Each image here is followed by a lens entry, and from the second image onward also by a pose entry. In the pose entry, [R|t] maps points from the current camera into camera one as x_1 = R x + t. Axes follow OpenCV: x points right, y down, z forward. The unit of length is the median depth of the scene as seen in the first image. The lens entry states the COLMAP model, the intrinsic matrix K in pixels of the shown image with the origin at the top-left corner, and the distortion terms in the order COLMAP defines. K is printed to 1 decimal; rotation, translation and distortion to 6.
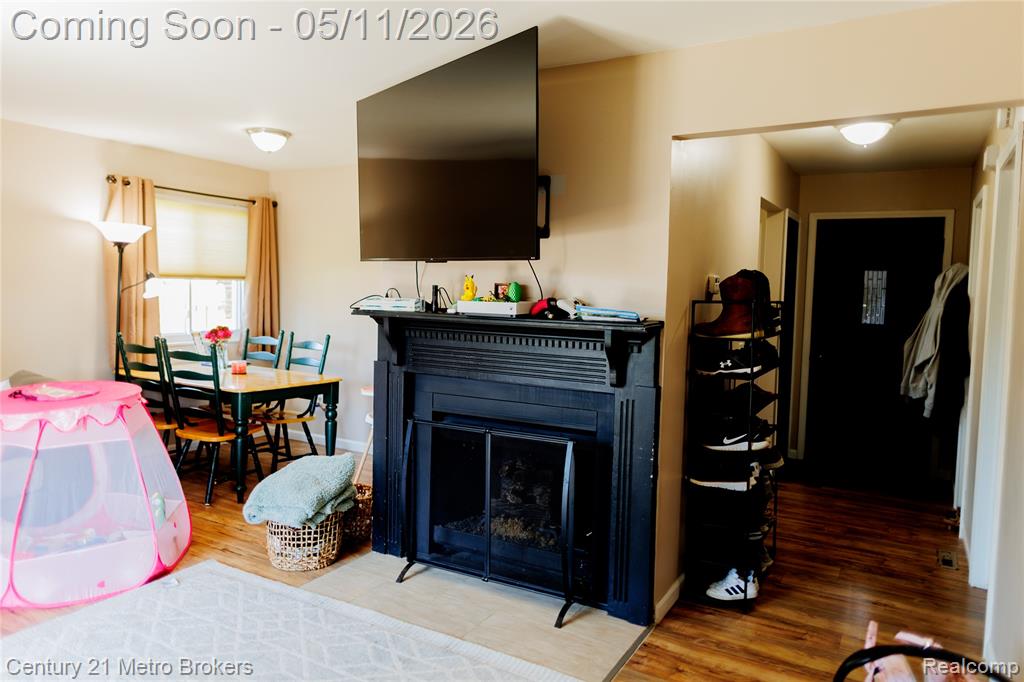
lens RADIAL K [[695.4, 0, 513.7], [0, 695.4, 332.9], [0, 0, 1]] dist [0.012259, -0.009615]
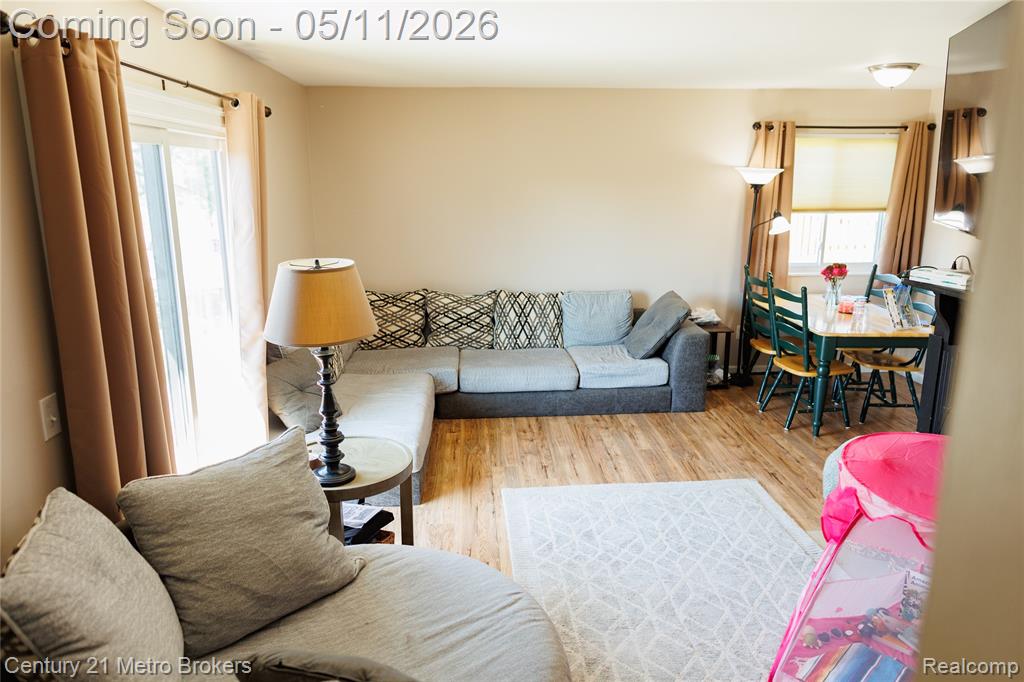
lens RADIAL K [[695.4, 0, 504.1], [0, 695.4, 343.0], [0, 0, 1]] dist [0.012259, -0.009615]
pose [[0.545849, 0.176525, -0.819077, 0.213217], [-0.035037, 0.981509, 0.188183, -0.087144], [0.837151, -0.074021, 0.541941, 0.028127]]
